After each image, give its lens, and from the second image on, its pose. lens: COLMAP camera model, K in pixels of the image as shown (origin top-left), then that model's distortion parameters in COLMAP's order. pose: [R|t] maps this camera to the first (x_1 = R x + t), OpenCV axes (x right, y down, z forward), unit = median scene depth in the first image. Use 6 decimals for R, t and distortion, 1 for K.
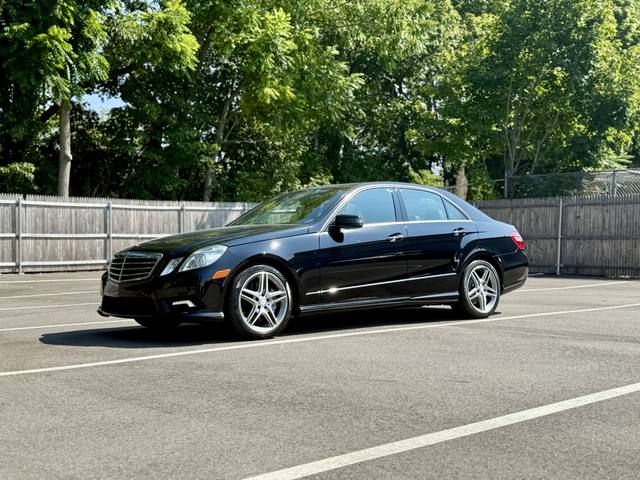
lens RADIAL K [[771.8, 0, 320.0], [0, 771.8, 240.0], [0, 0, 1]] dist [0.063003, -0.032259]
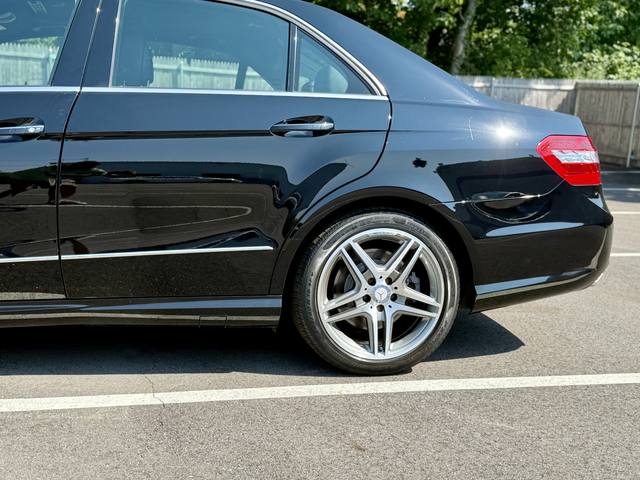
lens RADIAL K [[771.8, 0, 320.0], [0, 771.8, 240.0], [0, 0, 1]] dist [0.063003, -0.032259]
pose [[0.881081, 0.118050, -0.457997, 0.156617], [-0.048571, 0.985814, 0.160657, -0.007197], [0.470465, -0.119307, 0.874316, 0.314437]]
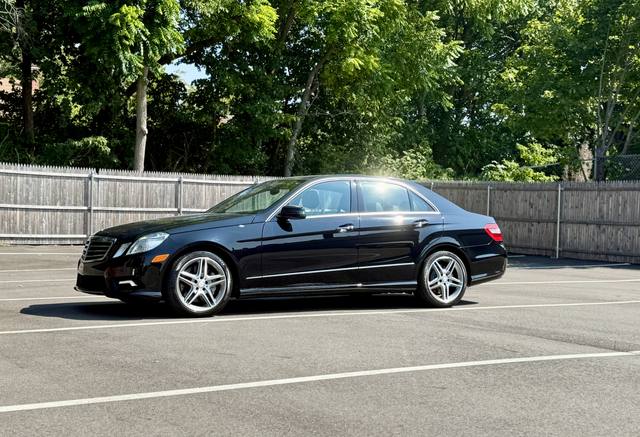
lens RADIAL K [[863.5, 0, 320.0], [0, 863.5, 218.5], [0, 0, 1]] dist [0.011354, 0.029550]
pose [[0.984298, 0.026048, -0.174581, 0.111949], [-0.024700, 0.999646, 0.009886, -0.011298], [0.174776, -0.005419, 0.984593, -0.072367]]
